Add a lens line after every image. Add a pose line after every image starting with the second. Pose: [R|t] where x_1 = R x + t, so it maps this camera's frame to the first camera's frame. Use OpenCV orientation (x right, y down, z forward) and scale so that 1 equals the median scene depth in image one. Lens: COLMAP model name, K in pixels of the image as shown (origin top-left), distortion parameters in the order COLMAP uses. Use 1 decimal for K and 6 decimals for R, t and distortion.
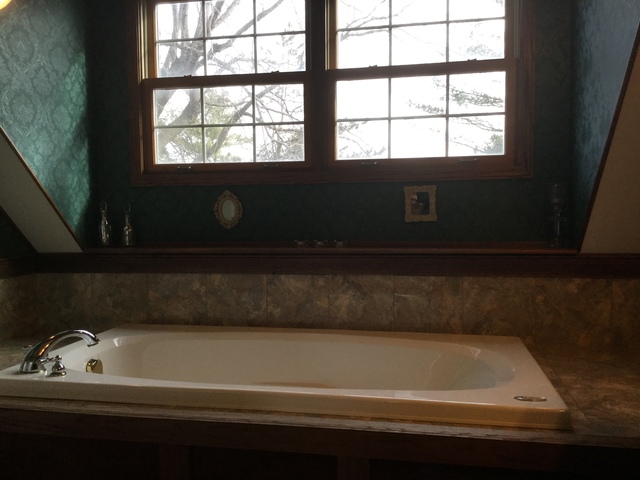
lens RADIAL K [[575.5, 0, 321.9], [0, 575.5, 239.3], [0, 0, 1]] dist [0.118200, -0.212849]
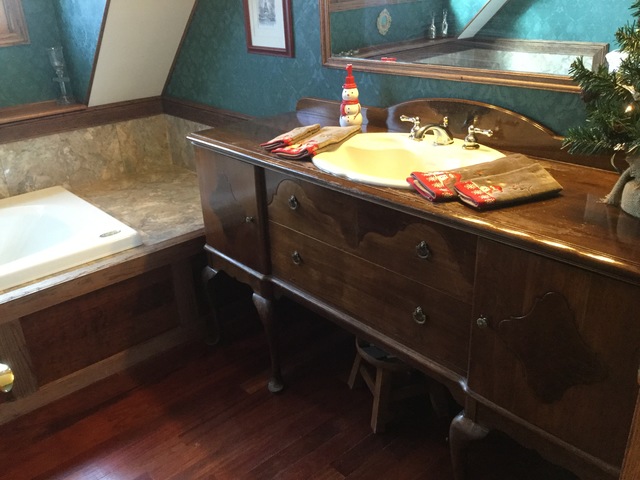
lens RADIAL K [[575.5, 0, 321.9], [0, 575.5, 239.3], [0, 0, 1]] dist [0.118200, -0.212849]
pose [[0.611286, -0.340297, 0.714512, -0.238626], [0.080060, 0.924792, 0.371953, -0.138935], [-0.787350, -0.170166, 0.592557, -0.177841]]
